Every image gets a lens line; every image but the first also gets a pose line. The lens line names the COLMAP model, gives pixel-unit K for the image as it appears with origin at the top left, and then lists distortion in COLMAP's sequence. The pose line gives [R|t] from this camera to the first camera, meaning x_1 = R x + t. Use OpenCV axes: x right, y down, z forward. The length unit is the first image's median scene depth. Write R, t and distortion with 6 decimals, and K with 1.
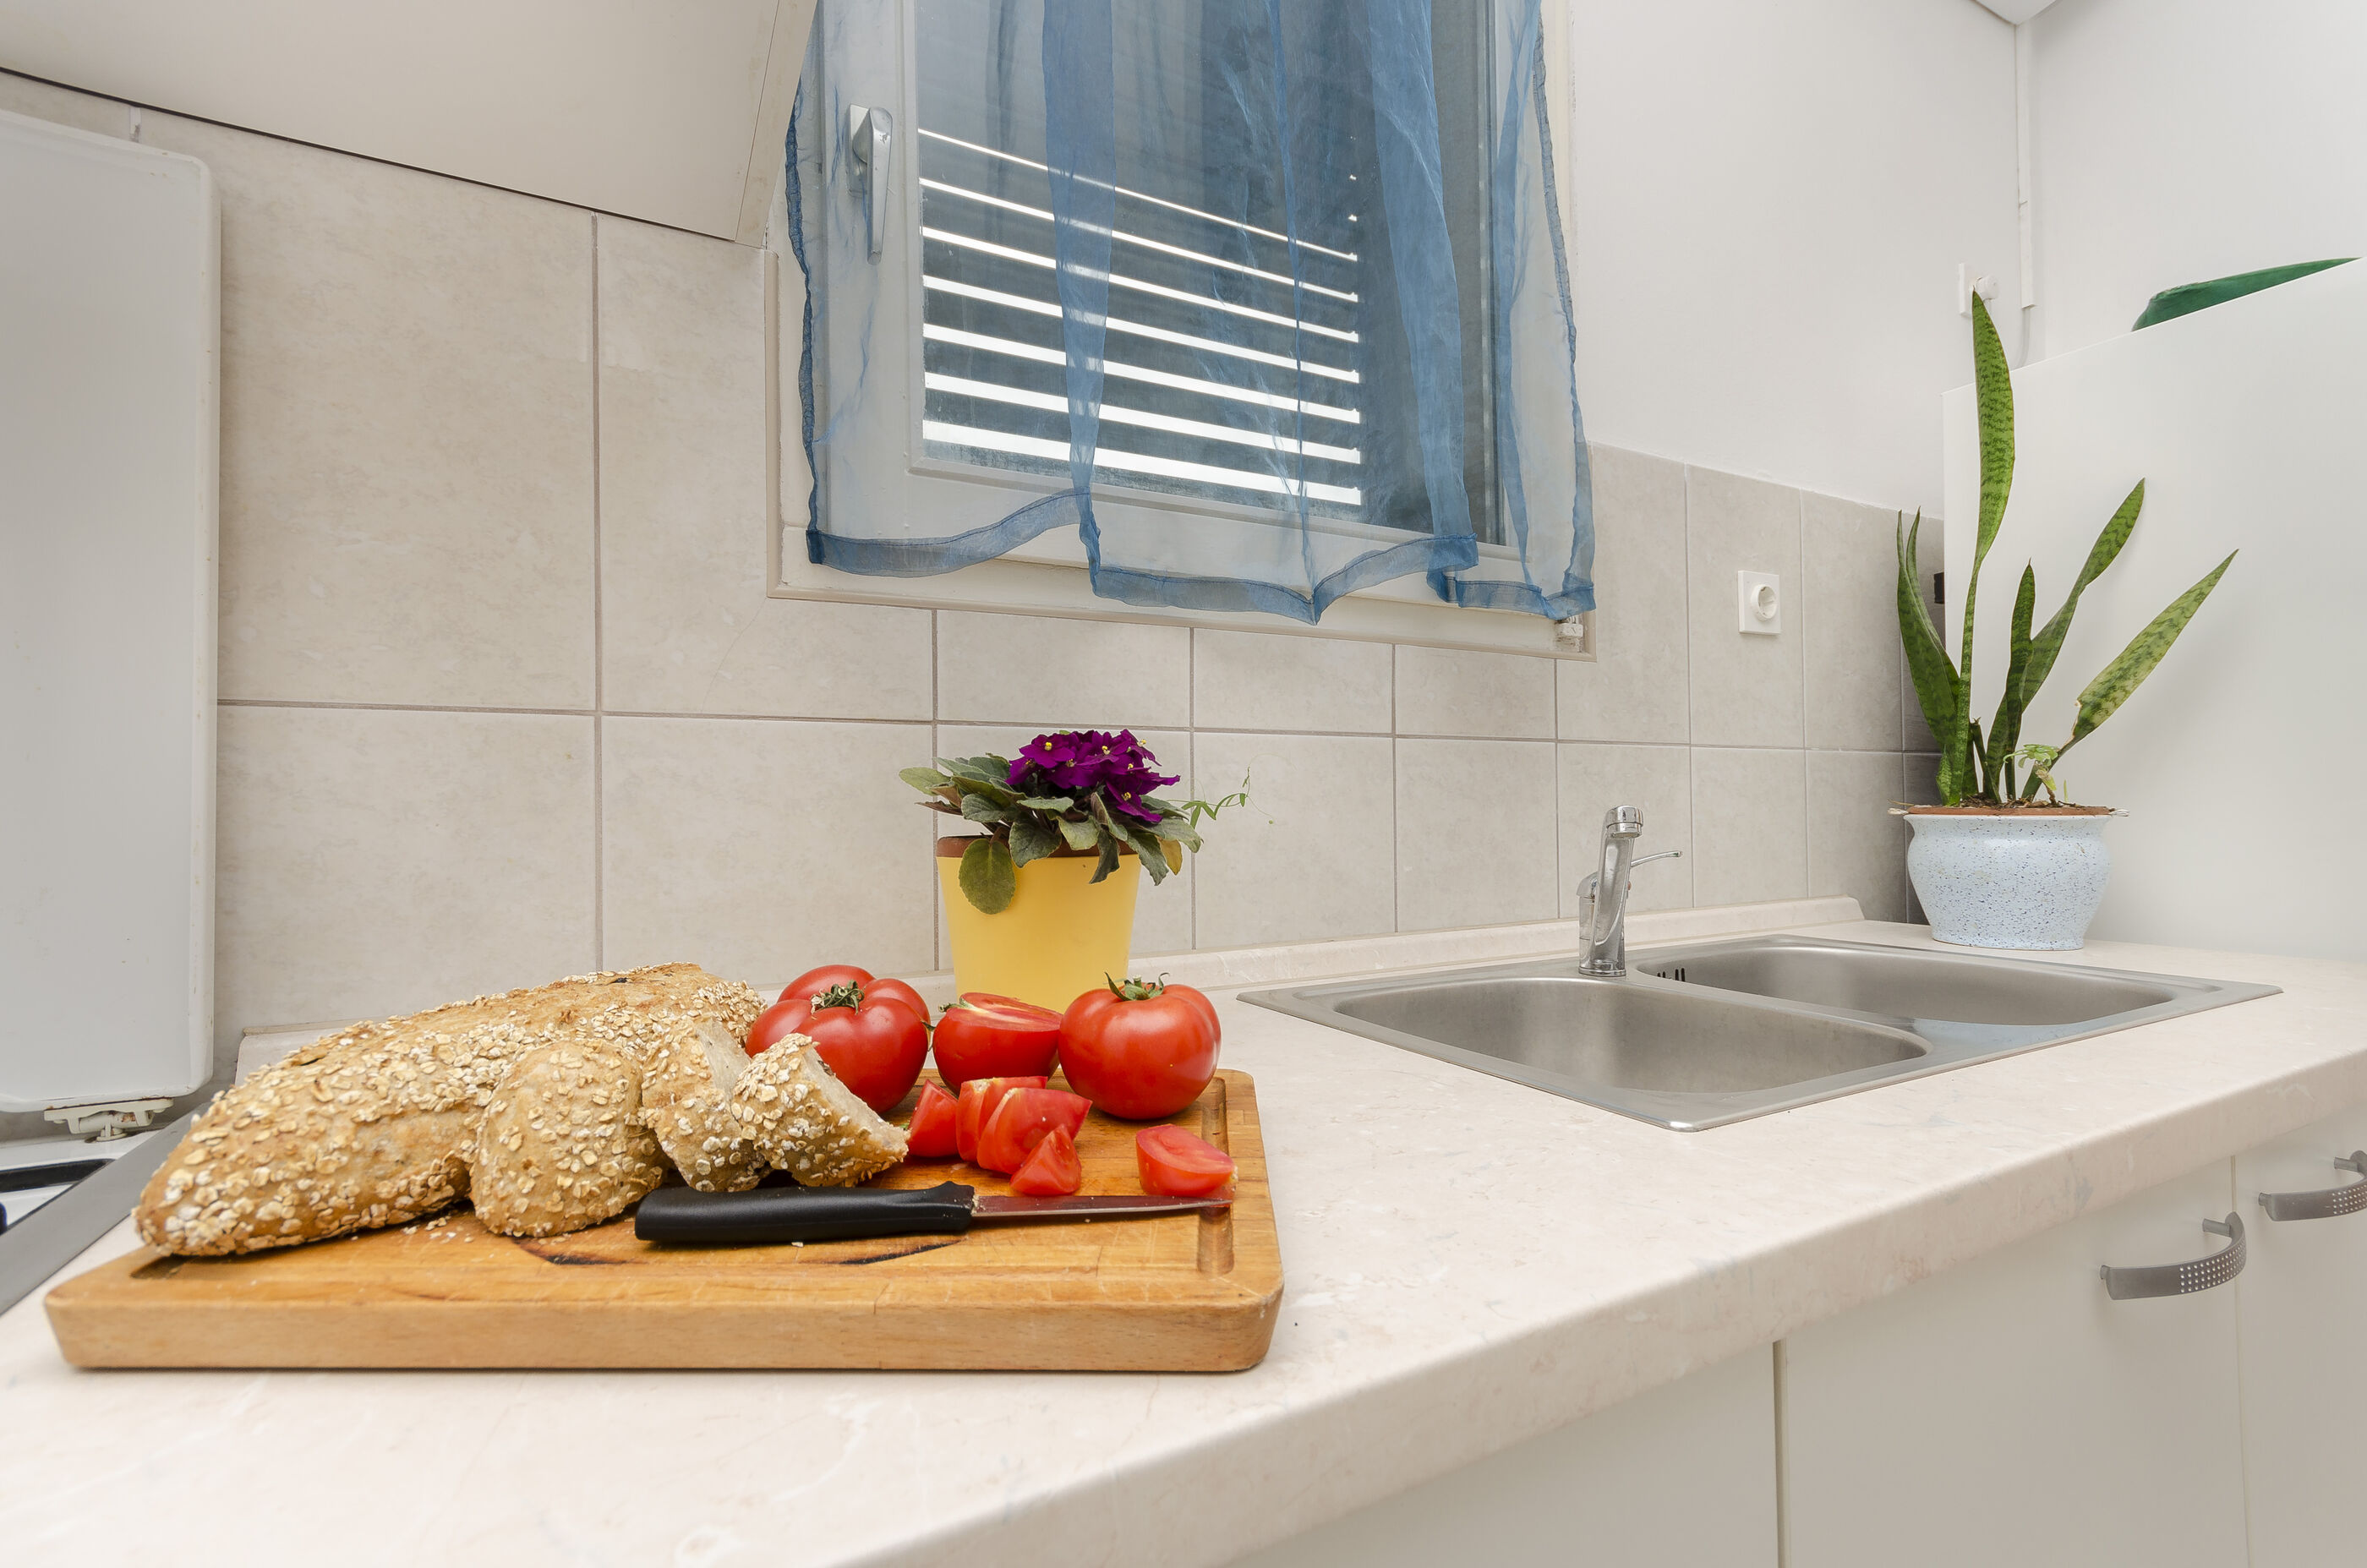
lens RADIAL K [[1051.3, 0, 1194.7], [0, 1051.3, 798.1], [0, 0, 1]] dist [0.000768, -0.002527]
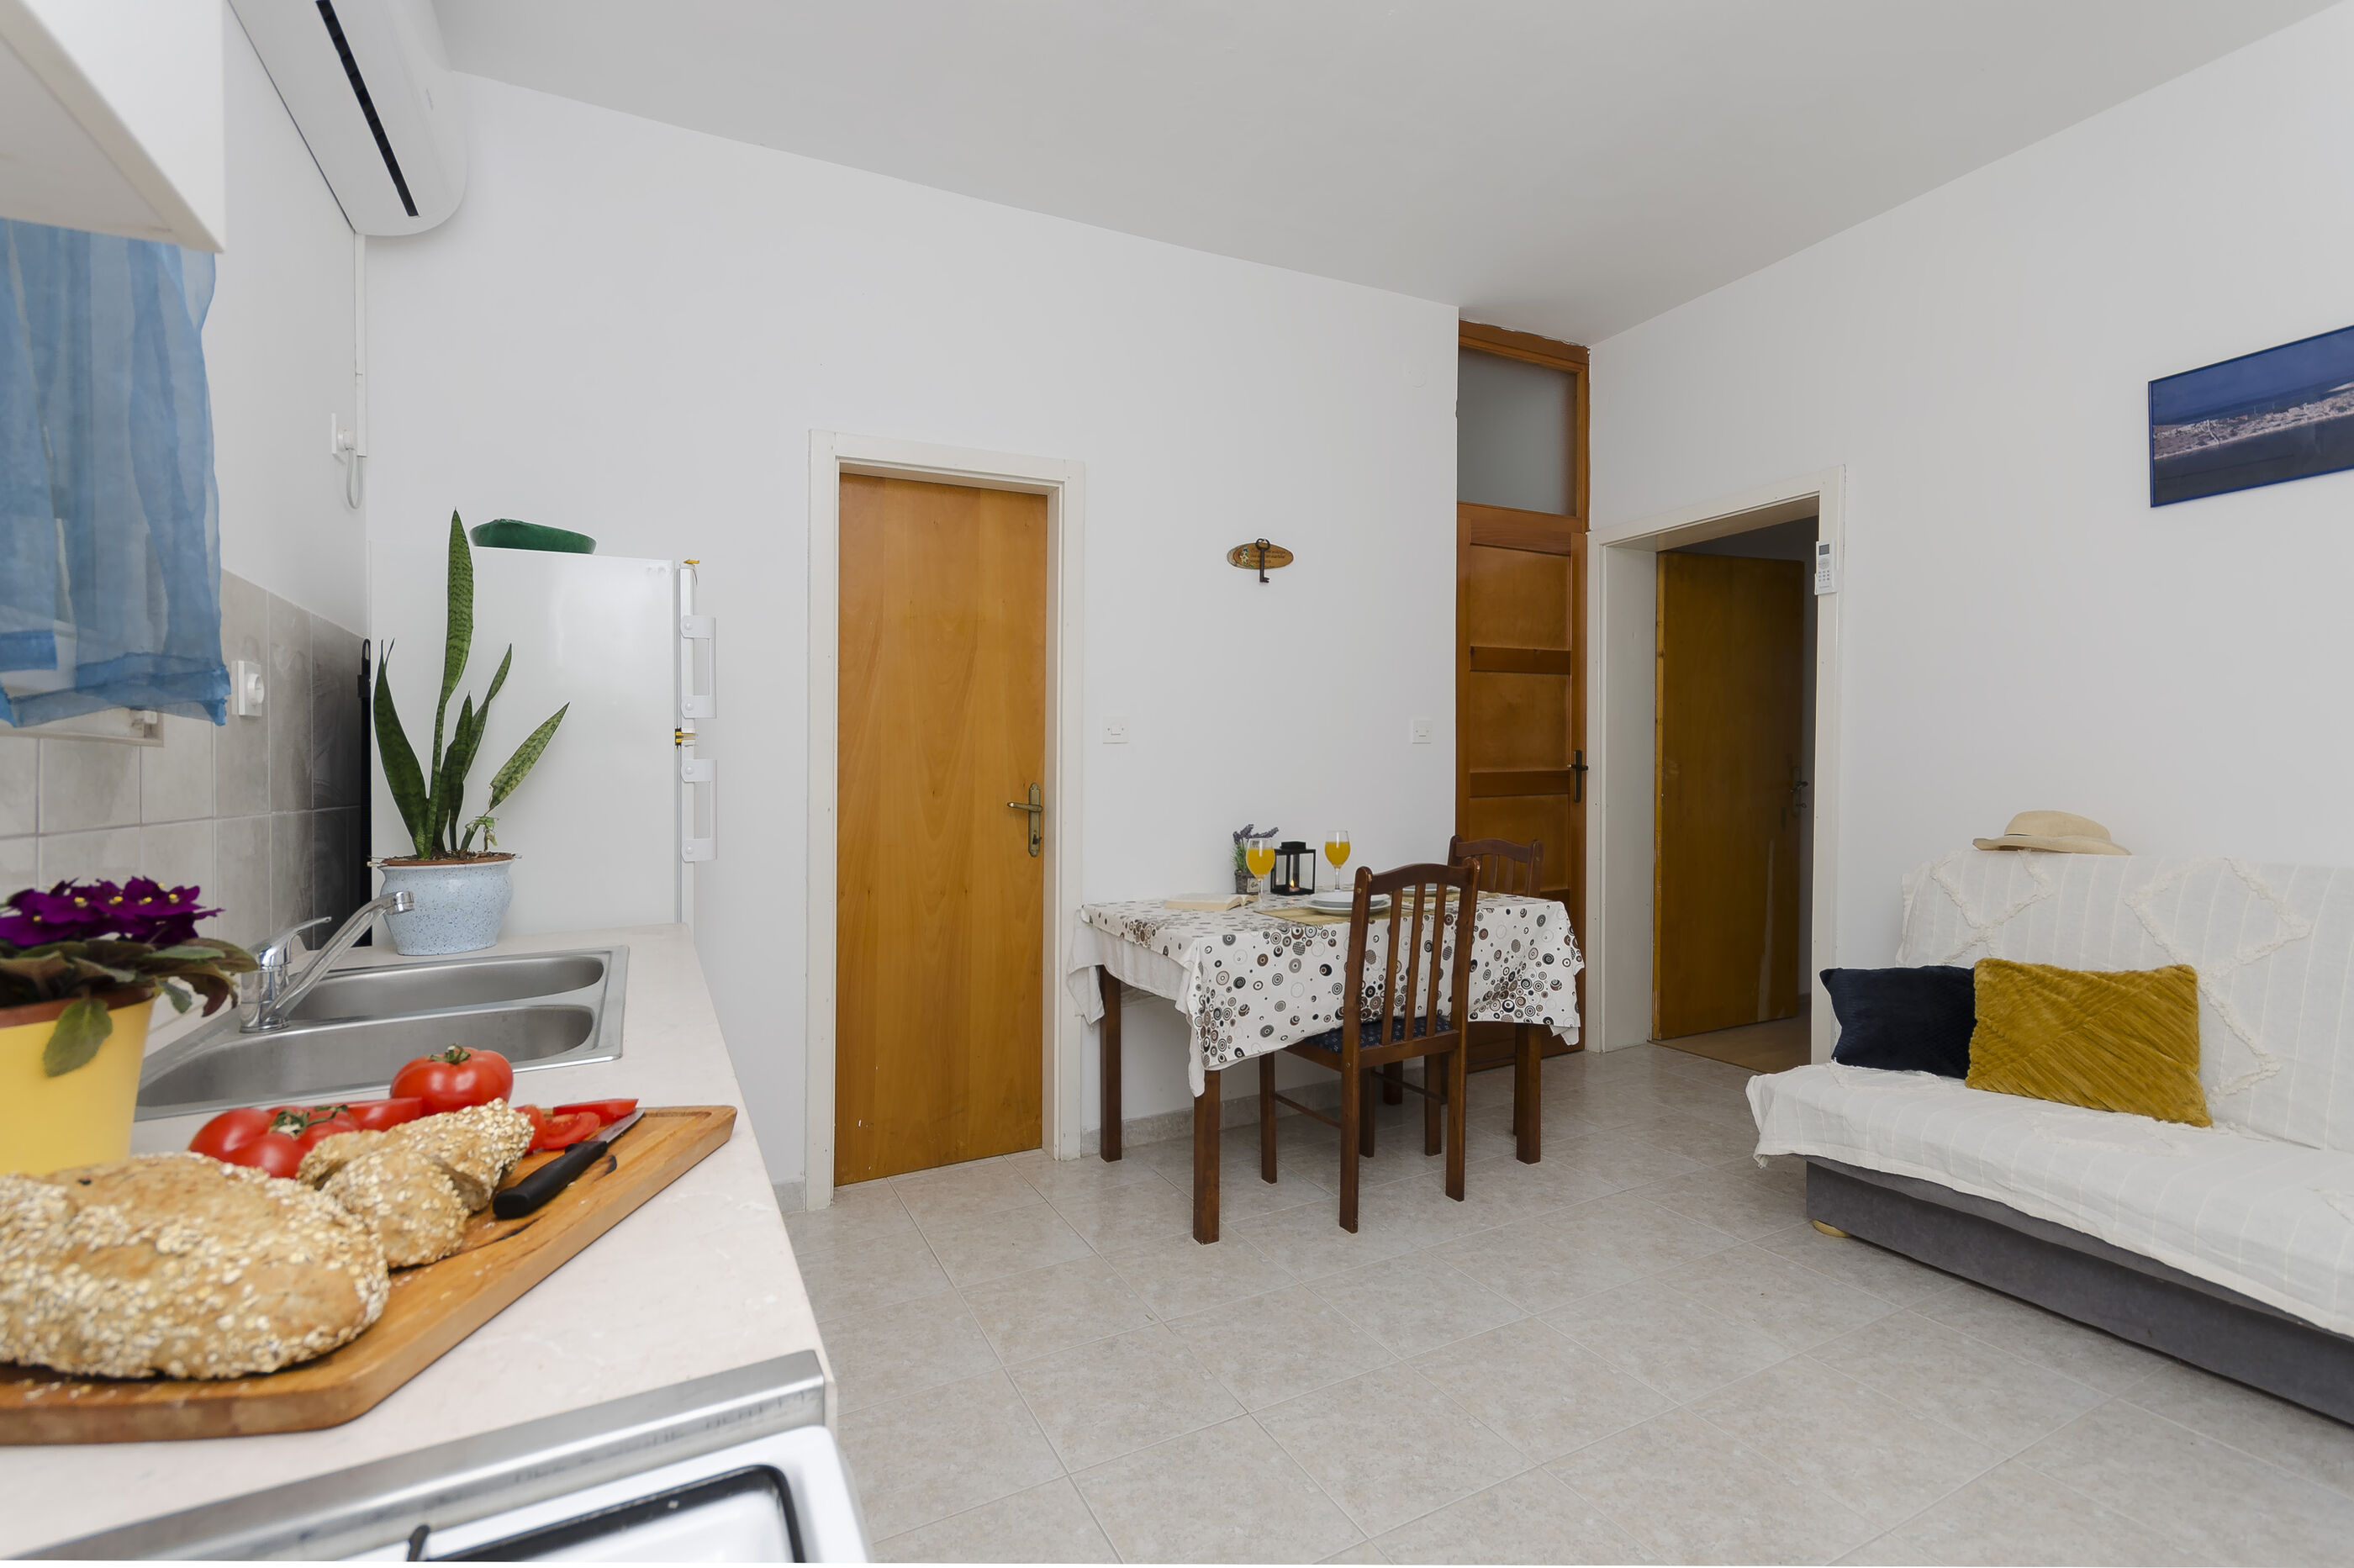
lens RADIAL K [[1045.6, 0, 1176.8], [0, 1045.6, 780.3], [0, 0, 1]] dist [0.000768, -0.002527]
pose [[0.022774, 0.000850, 0.999740, -2.028601], [0.007810, 0.999969, -0.001028, -0.270354], [-0.999710, 0.007832, 0.022766, -0.137832]]
